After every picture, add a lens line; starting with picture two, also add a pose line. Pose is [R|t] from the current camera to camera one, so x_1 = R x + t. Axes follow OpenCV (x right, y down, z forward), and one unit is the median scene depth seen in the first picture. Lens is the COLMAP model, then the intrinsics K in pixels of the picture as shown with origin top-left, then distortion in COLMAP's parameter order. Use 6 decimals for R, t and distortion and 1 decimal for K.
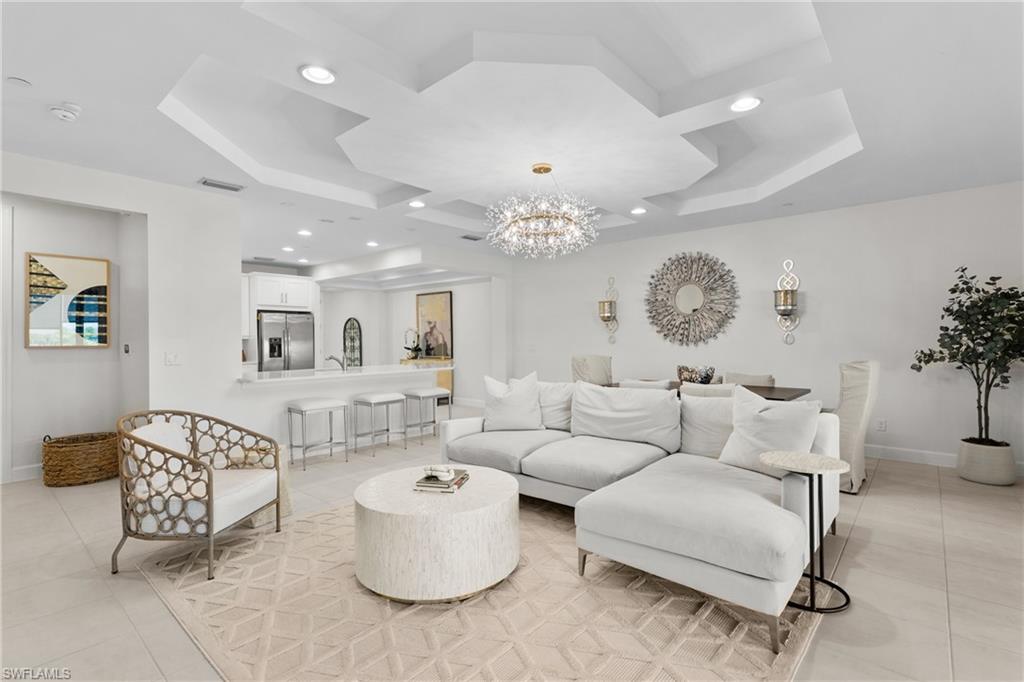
lens RADIAL K [[477.1, 0, 507.5], [0, 477.1, 339.6], [0, 0, 1]] dist [0.003925, -0.001810]
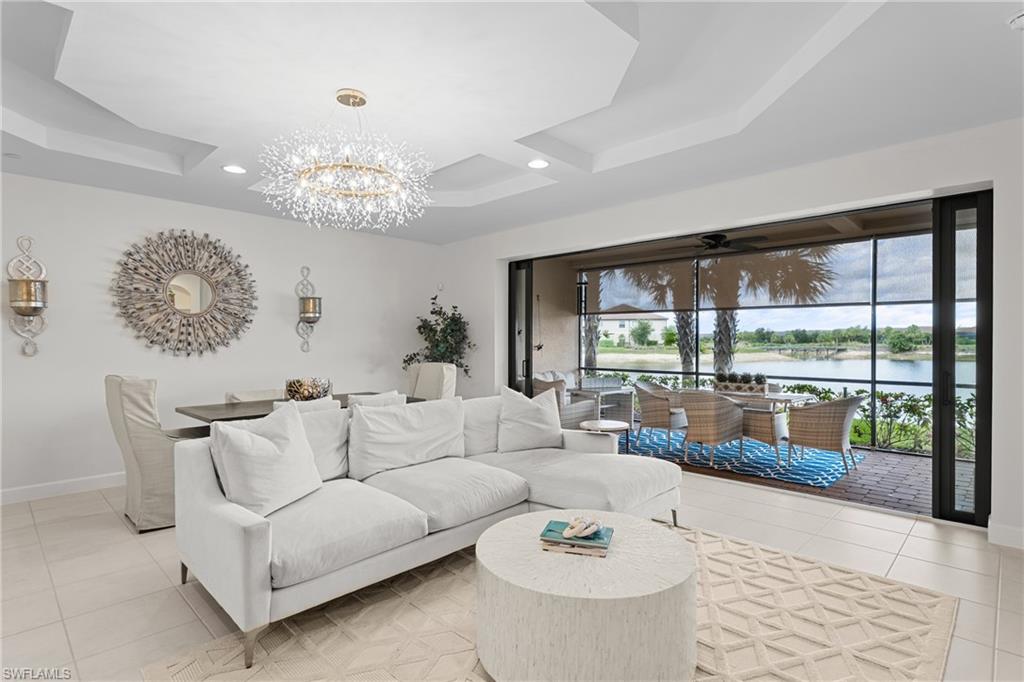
lens RADIAL K [[521.0, 0, 518.2], [0, 521.0, 339.9], [0, 0, 1]] dist [0.015411, 0.000609]
pose [[0.078455, 0.009814, 0.996869, -0.408660], [0.003739, 0.999942, -0.010138, -0.002387], [-0.996911, 0.004523, 0.078413, 0.436843]]
